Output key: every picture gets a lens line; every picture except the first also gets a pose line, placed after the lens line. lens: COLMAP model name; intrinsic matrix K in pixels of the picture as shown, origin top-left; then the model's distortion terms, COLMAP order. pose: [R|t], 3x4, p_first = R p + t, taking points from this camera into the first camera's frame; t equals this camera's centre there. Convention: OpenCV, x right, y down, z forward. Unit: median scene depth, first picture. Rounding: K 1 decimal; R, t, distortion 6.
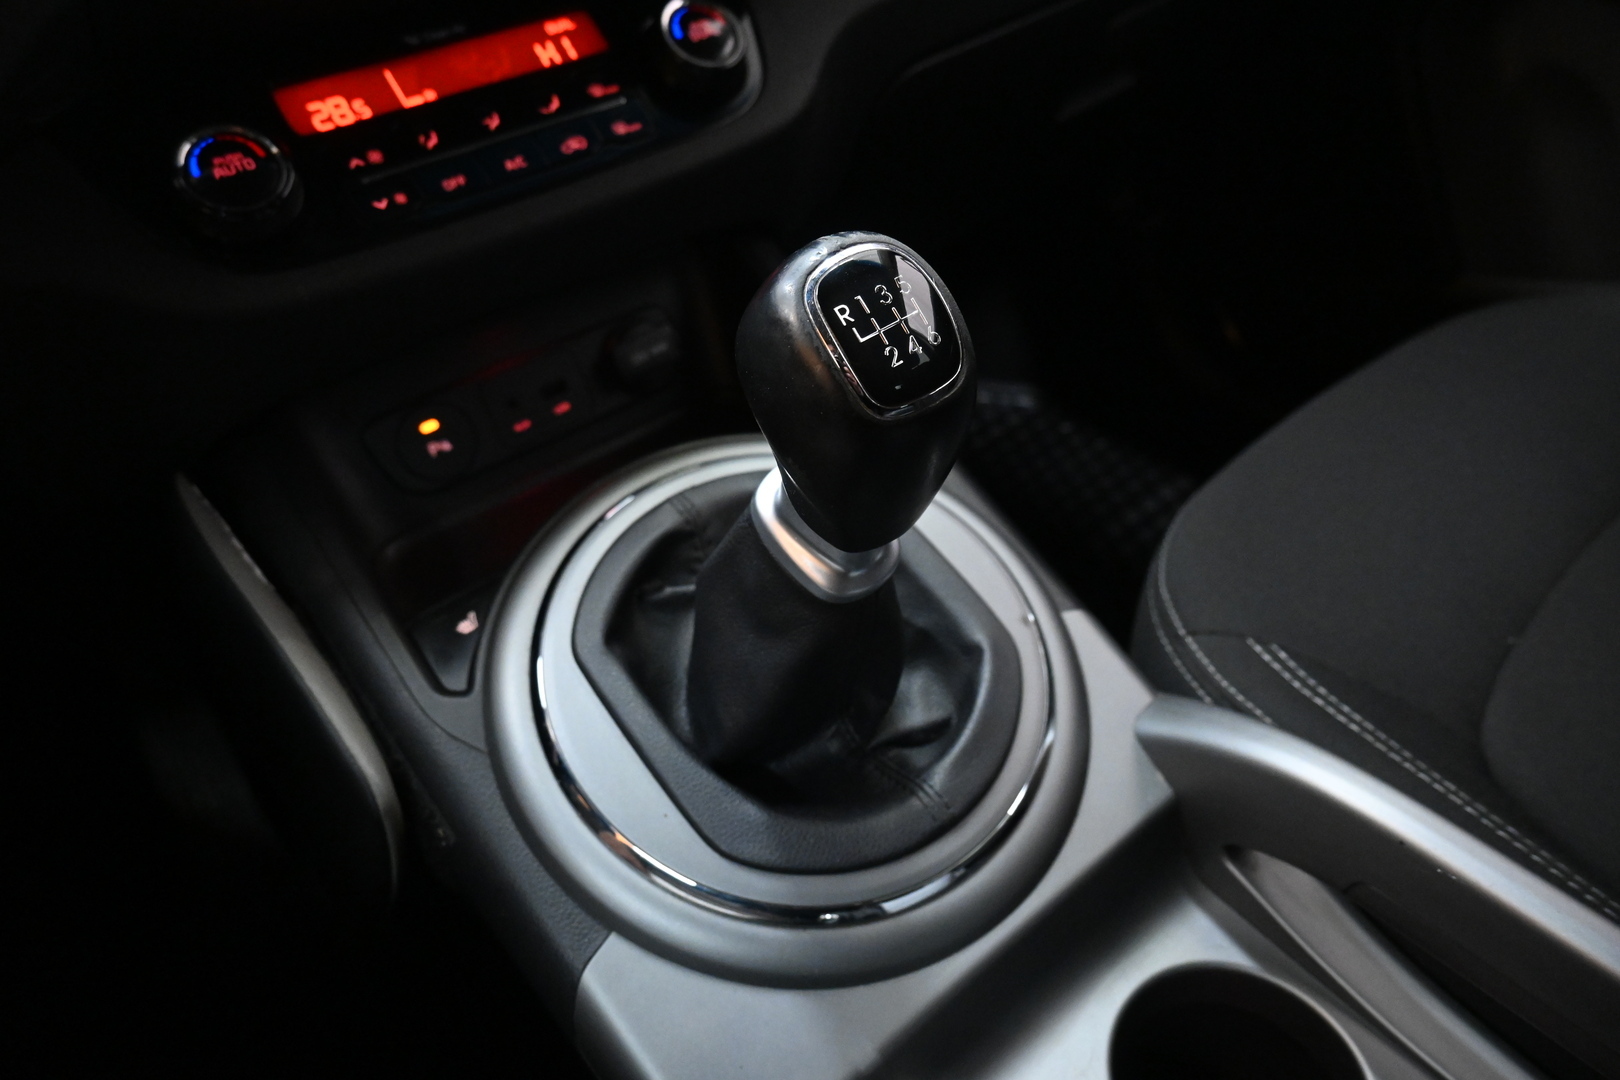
lens RADIAL K [[1100.0, 0, 811.5], [0, 1100.0, 537.1], [0, 0, 1]] dist [-0.002475, 0.000186]
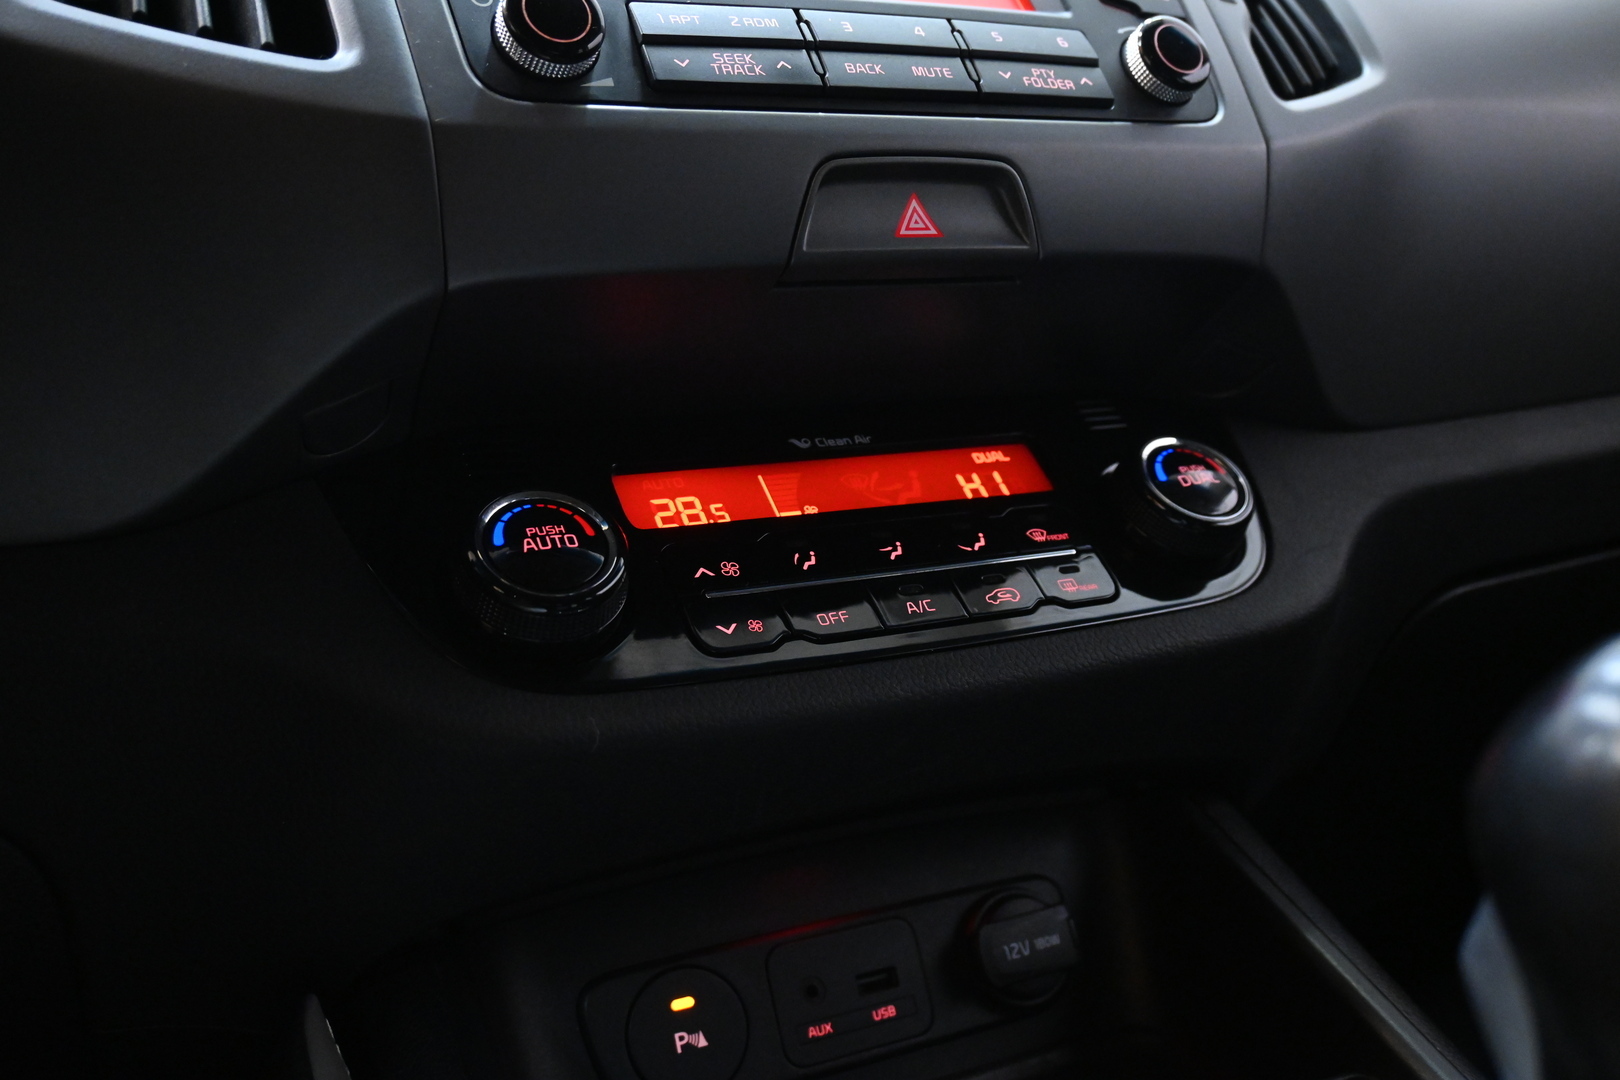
lens RADIAL K [[1473.7, 0, 815.4], [0, 1473.7, 538.6], [0, 0, 1]] dist [0.002571, 0.000000]
pose [[0.976765, 0.087889, -0.195463, -0.158918], [-0.171921, 0.865881, -0.469779, 0.058527], [0.127959, 0.492468, 0.860872, 0.195116]]
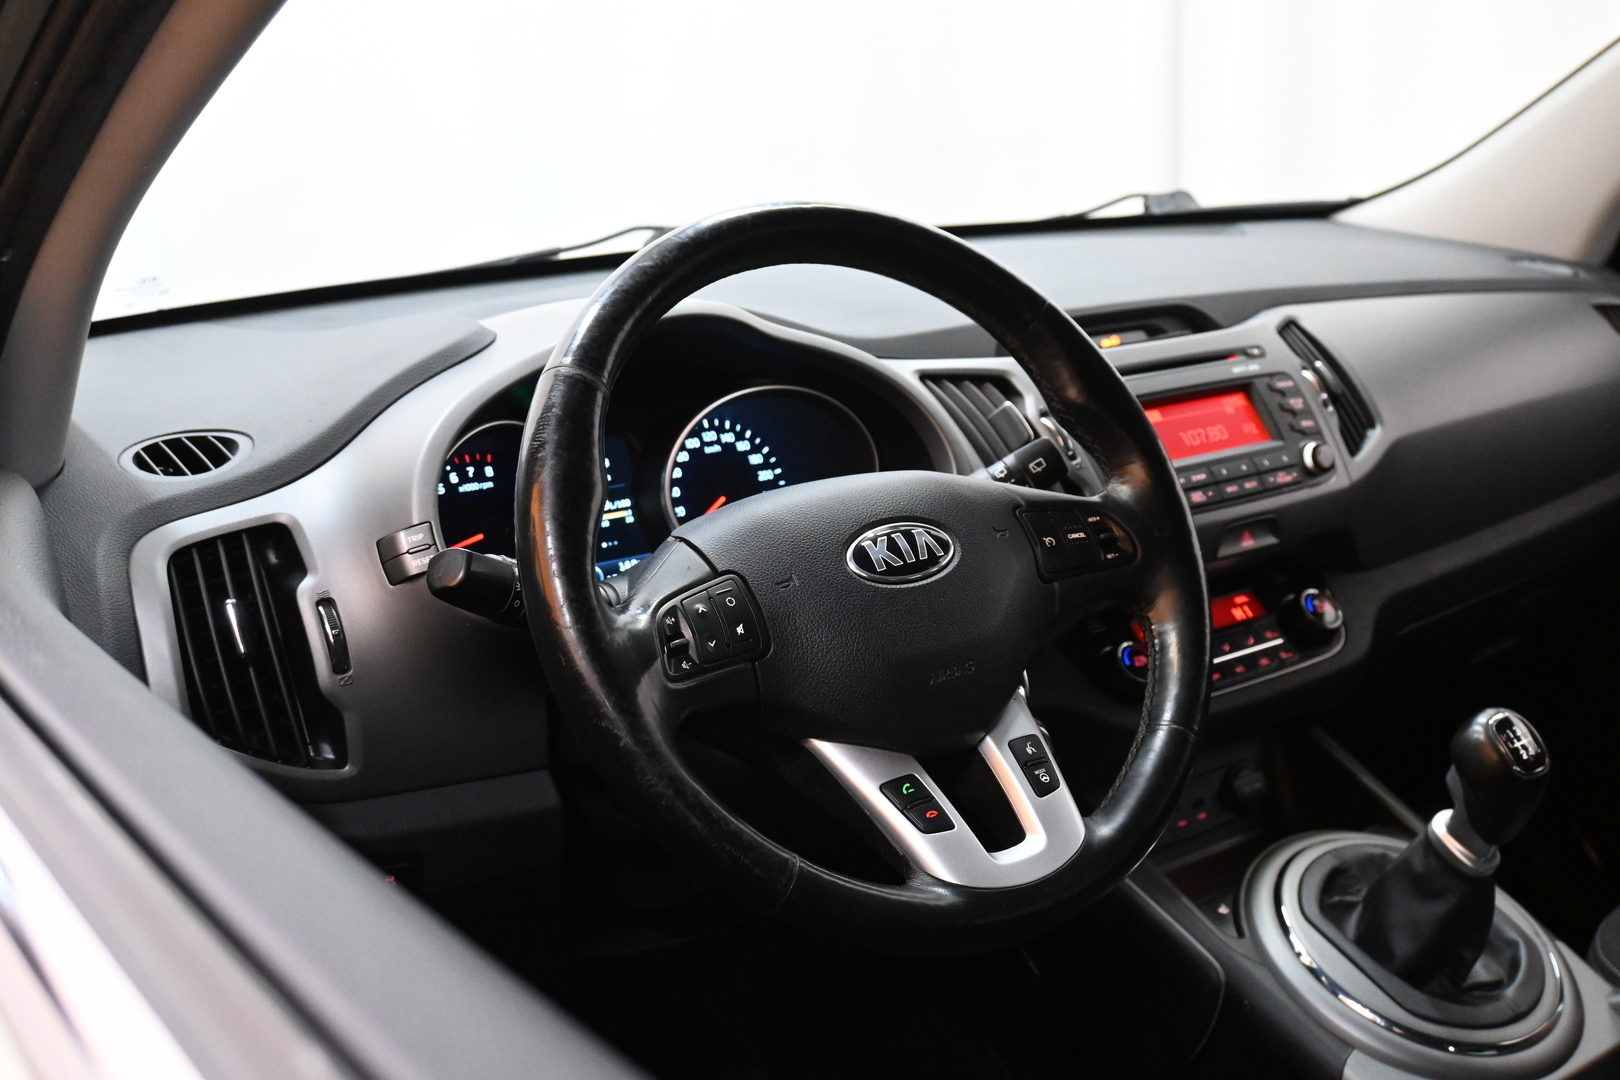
lens RADIAL K [[1682.9, 0, 818.5], [0, 1682.9, 547.7], [0, 0, 1]] dist [0.005143, 0.000000]
pose [[0.996537, 0.072117, -0.041378, -0.882106], [-0.082587, 0.916096, -0.392361, 0.658434], [0.009610, 0.394420, 0.918880, -1.732760]]
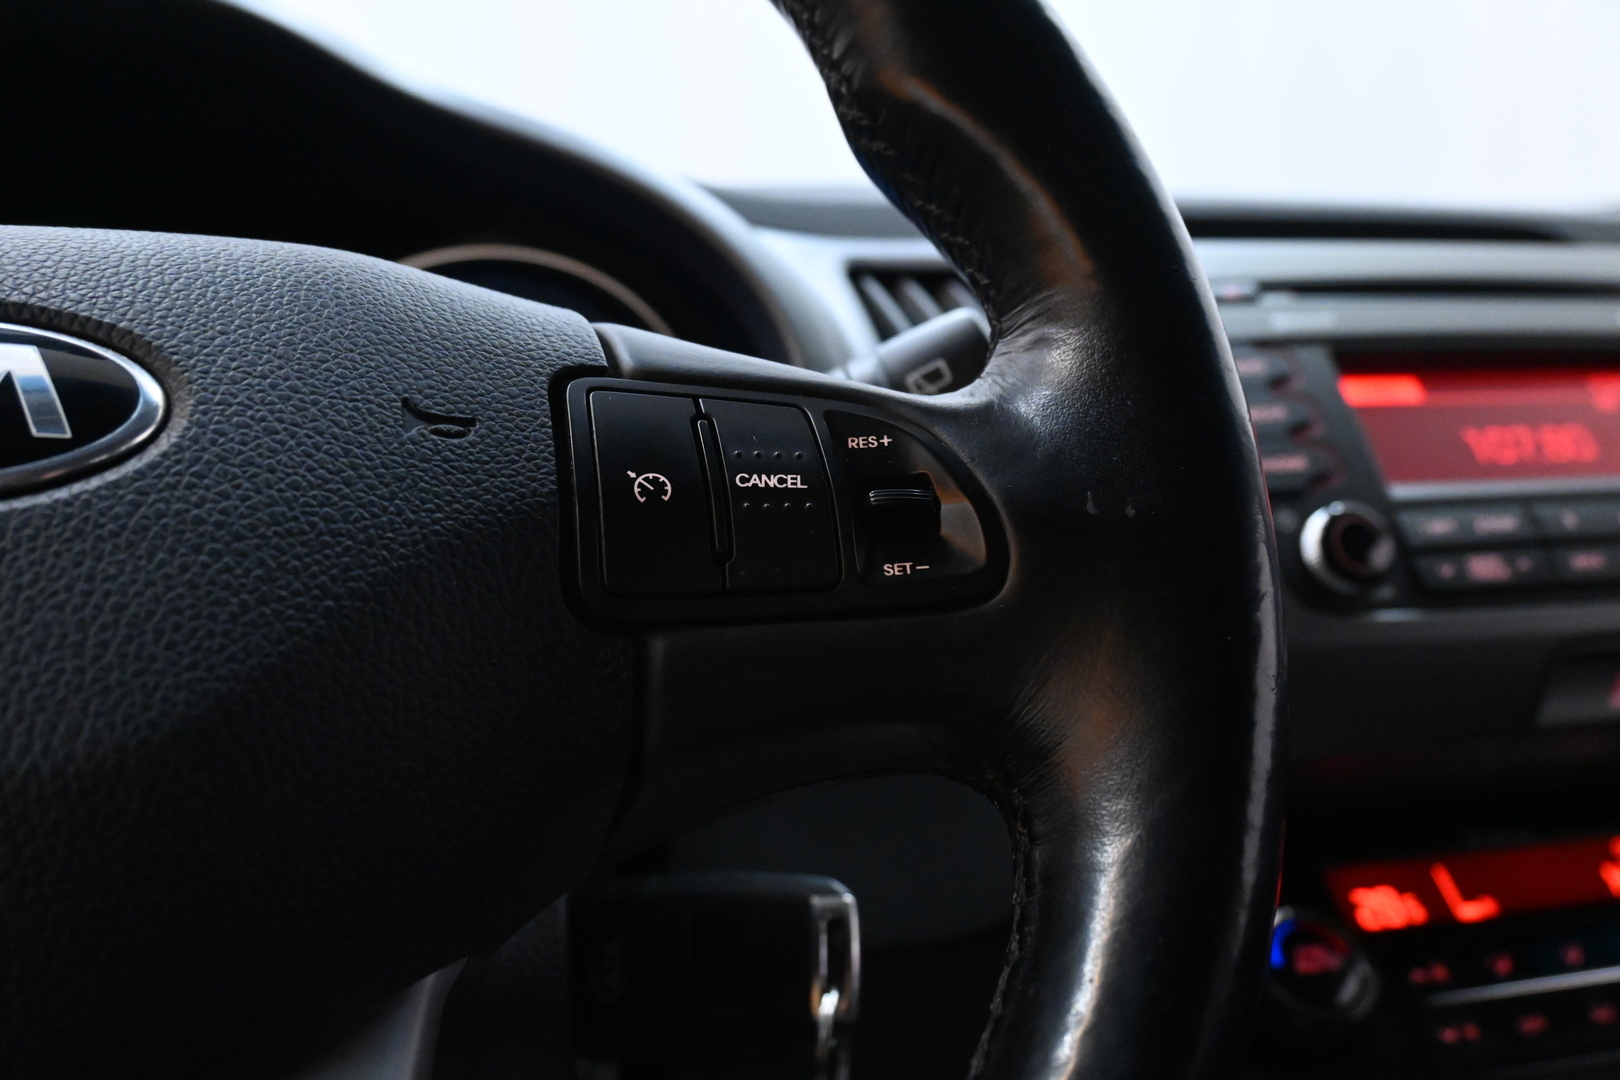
lens RADIAL K [[1526.5, 0, 805.7], [0, 1526.5, 539.1], [0, 0, 1]] dist [-0.001559, 0.000000]
pose [[0.920704, 0.124800, -0.369768, -0.429487], [-0.296388, 0.839999, -0.454484, 0.030240], [0.253886, 0.528040, 0.810380, -0.178842]]
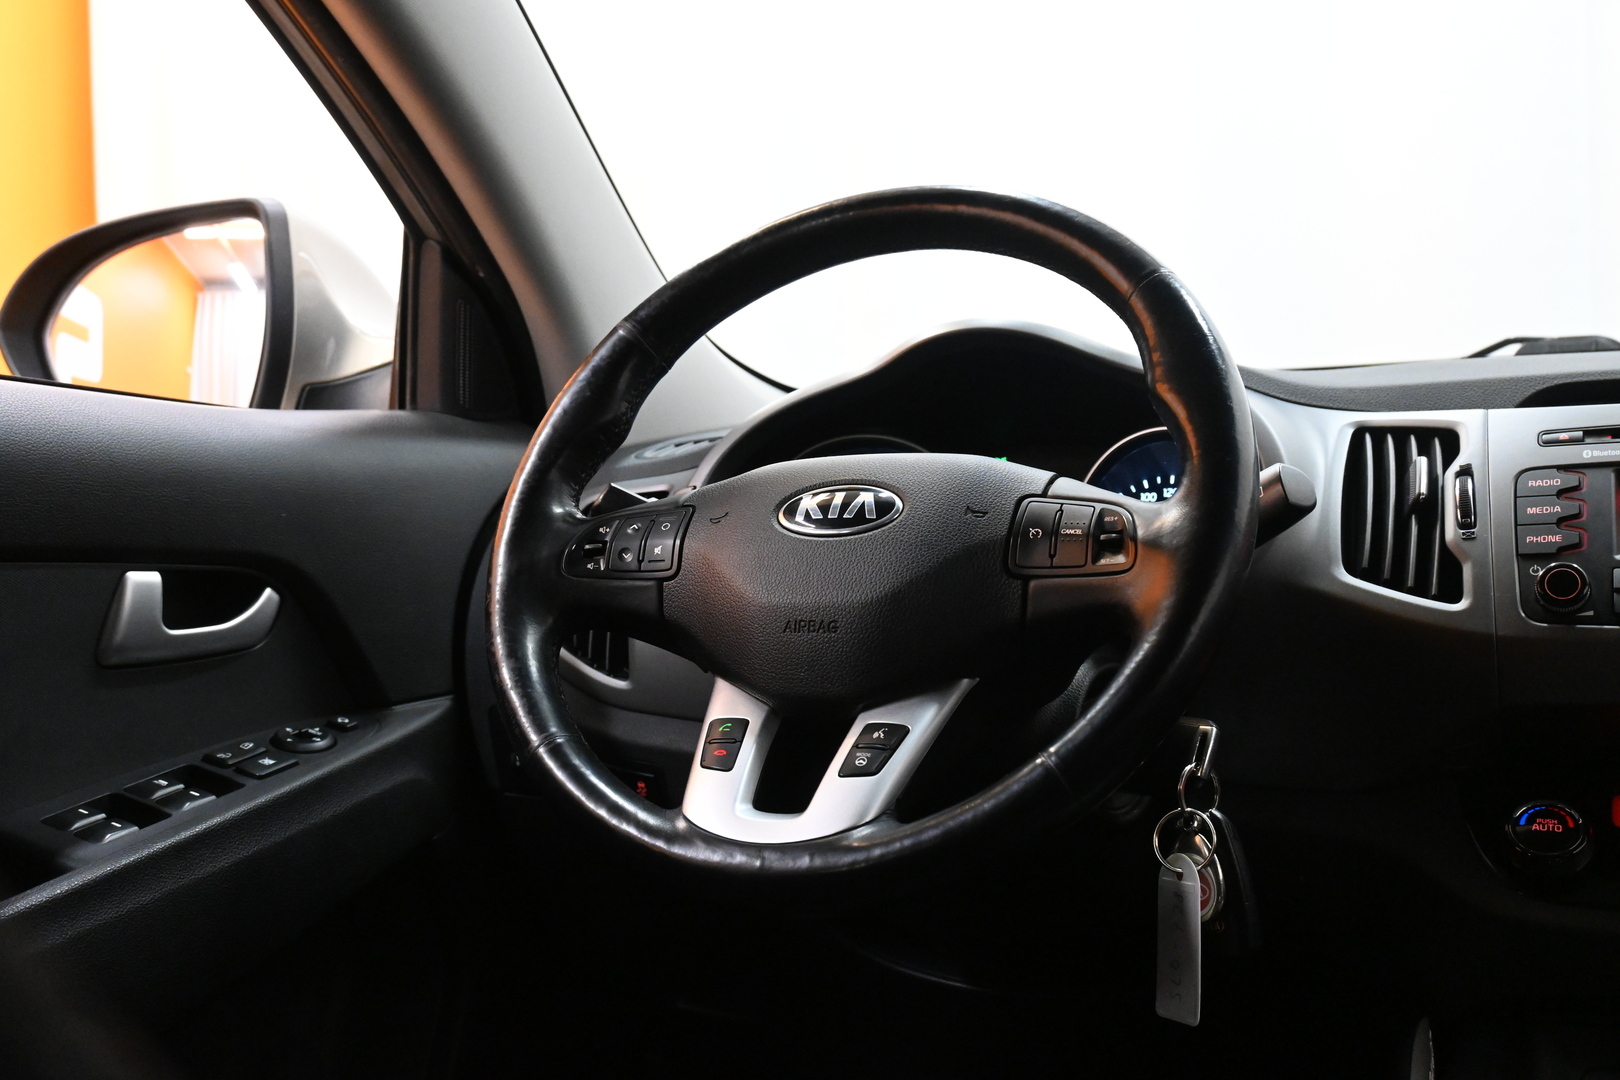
lens RADIAL K [[1682.9, 0, 810.6], [0, 1682.9, 547.3], [0, 0, 1]] dist [0.005143, 0.000000]
pose [[0.445627, 0.112162, -0.888164, 0.833298], [-0.565483, 0.804396, -0.182142, 0.273369], [0.694007, 0.583410, 0.421886, -0.703698]]
